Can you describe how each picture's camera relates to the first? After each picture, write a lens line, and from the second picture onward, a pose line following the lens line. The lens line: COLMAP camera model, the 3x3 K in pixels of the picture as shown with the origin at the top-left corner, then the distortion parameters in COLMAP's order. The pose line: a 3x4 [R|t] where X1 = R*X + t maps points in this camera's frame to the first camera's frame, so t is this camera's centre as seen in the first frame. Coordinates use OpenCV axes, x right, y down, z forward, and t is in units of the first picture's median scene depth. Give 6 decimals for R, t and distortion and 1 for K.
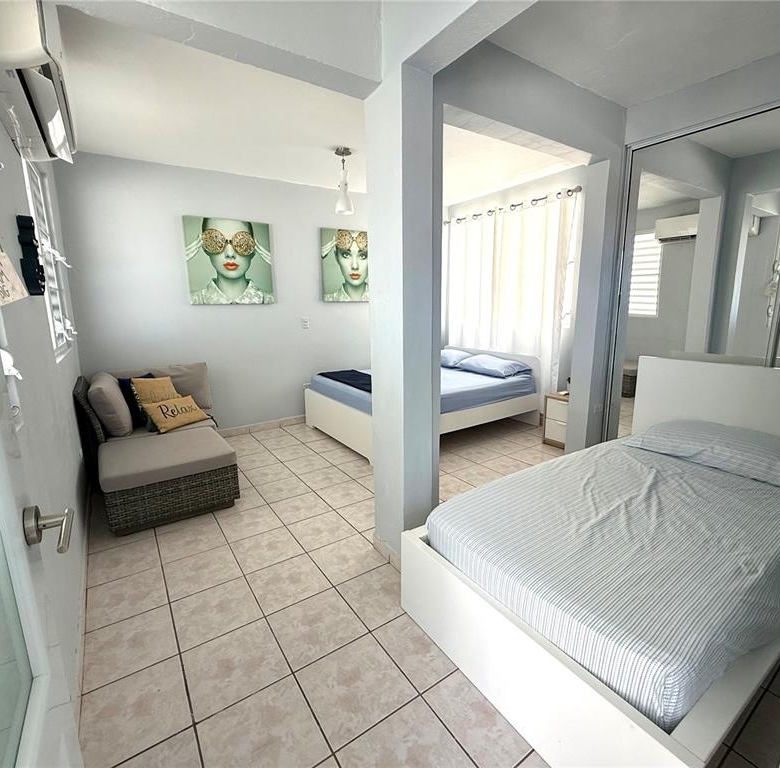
lens RADIAL K [[405.8, 0, 383.7], [0, 405.8, 384.2], [0, 0, 1]] dist [-0.003309, 0.000759]
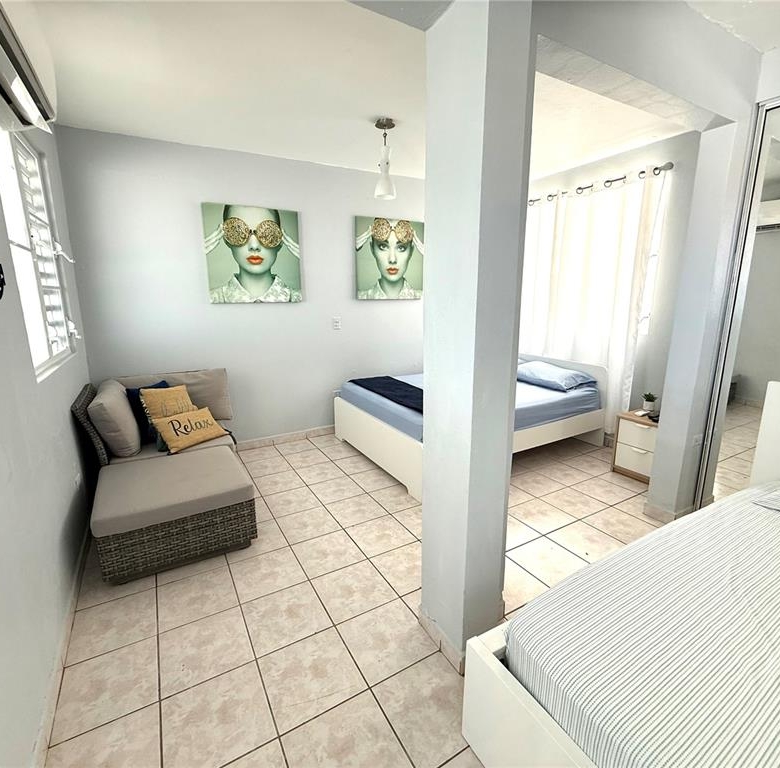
lens RADIAL K [[405.8, 0, 383.1], [0, 405.8, 384.8], [0, 0, 1]] dist [-0.003309, 0.000759]
pose [[0.997343, 0.022740, -0.069213, -0.033482], [-0.021135, 0.999492, 0.023841, -0.051568], [0.069720, -0.022315, 0.997317, 0.147047]]
